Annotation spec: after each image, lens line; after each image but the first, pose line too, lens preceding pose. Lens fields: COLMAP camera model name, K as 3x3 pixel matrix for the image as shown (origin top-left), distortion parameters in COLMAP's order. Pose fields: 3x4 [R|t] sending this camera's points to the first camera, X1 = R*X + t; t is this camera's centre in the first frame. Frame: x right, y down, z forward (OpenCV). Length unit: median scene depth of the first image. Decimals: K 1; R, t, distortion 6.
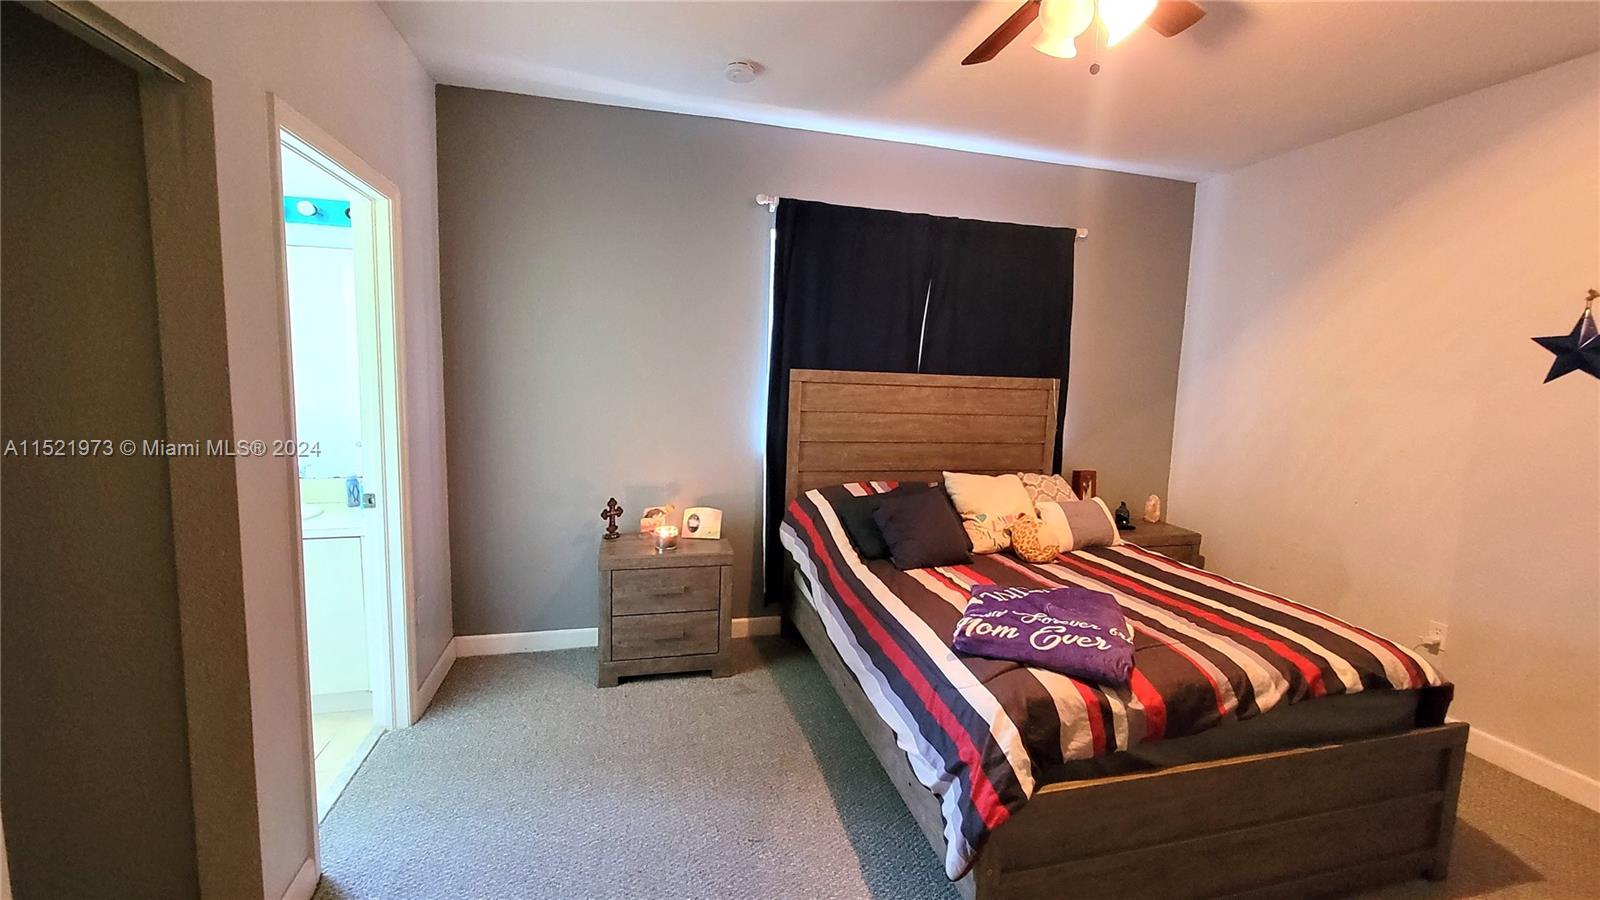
lens RADIAL K [[654.2, 0, 806.5], [0, 654.2, 448.0], [0, 0, 1]] dist [-0.001496, 0.000363]
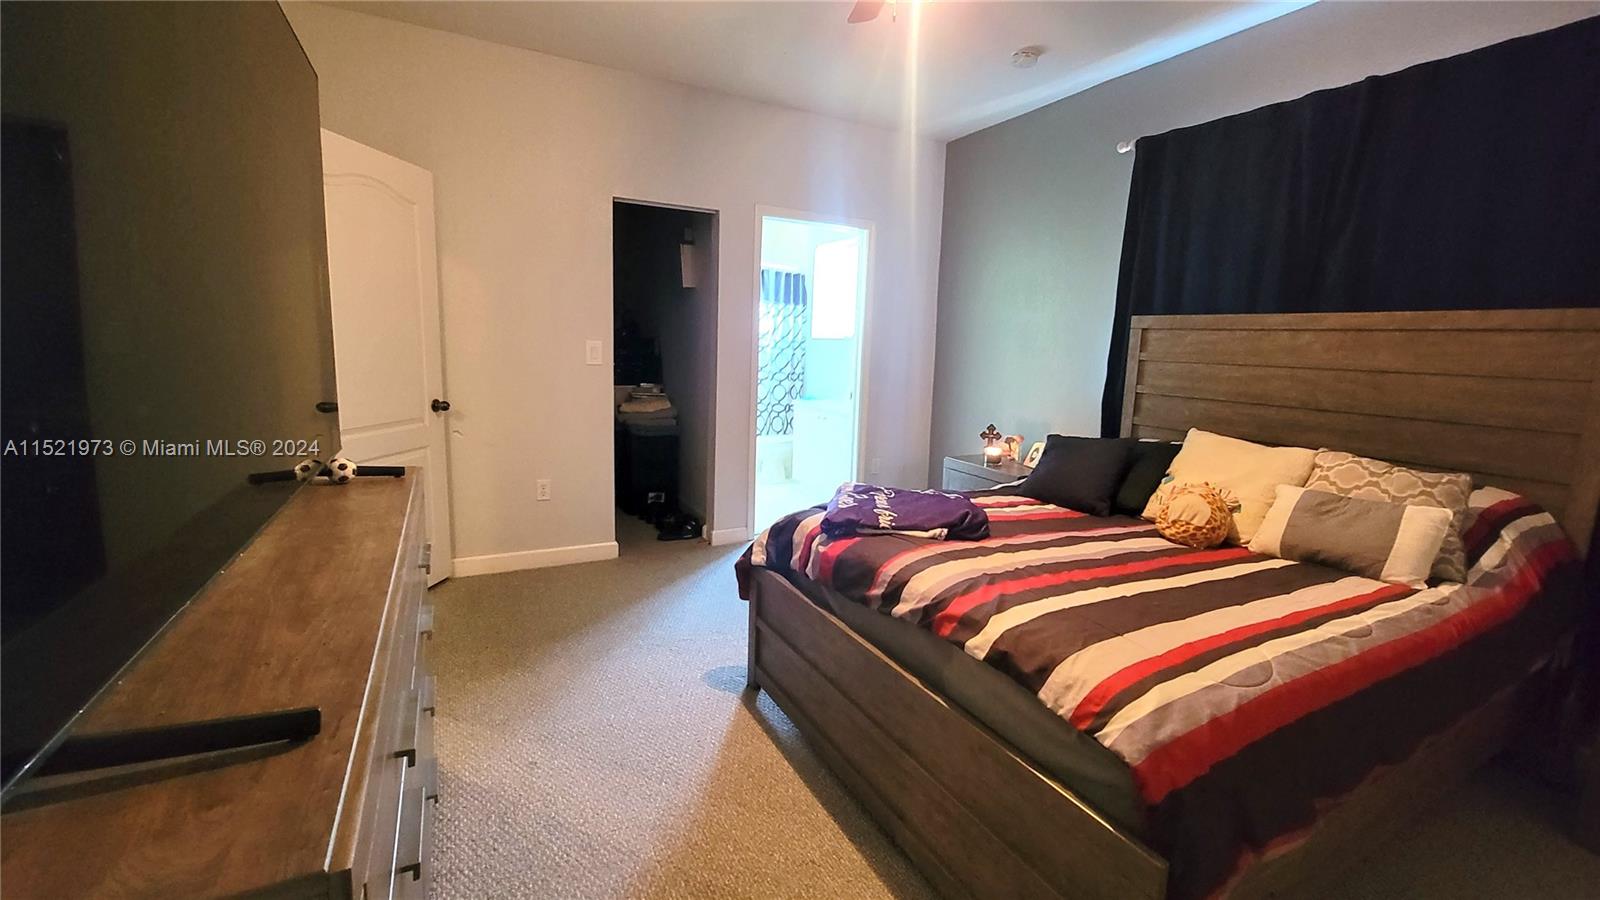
lens RADIAL K [[654.2, 0, 803.4], [0, 654.2, 447.5], [0, 0, 1]] dist [-0.001496, 0.000363]
pose [[0.229163, 0.130703, -0.964573, 0.806829], [-0.136715, 0.985443, 0.101050, 0.039195], [0.963739, 0.108715, 0.243696, 0.309824]]
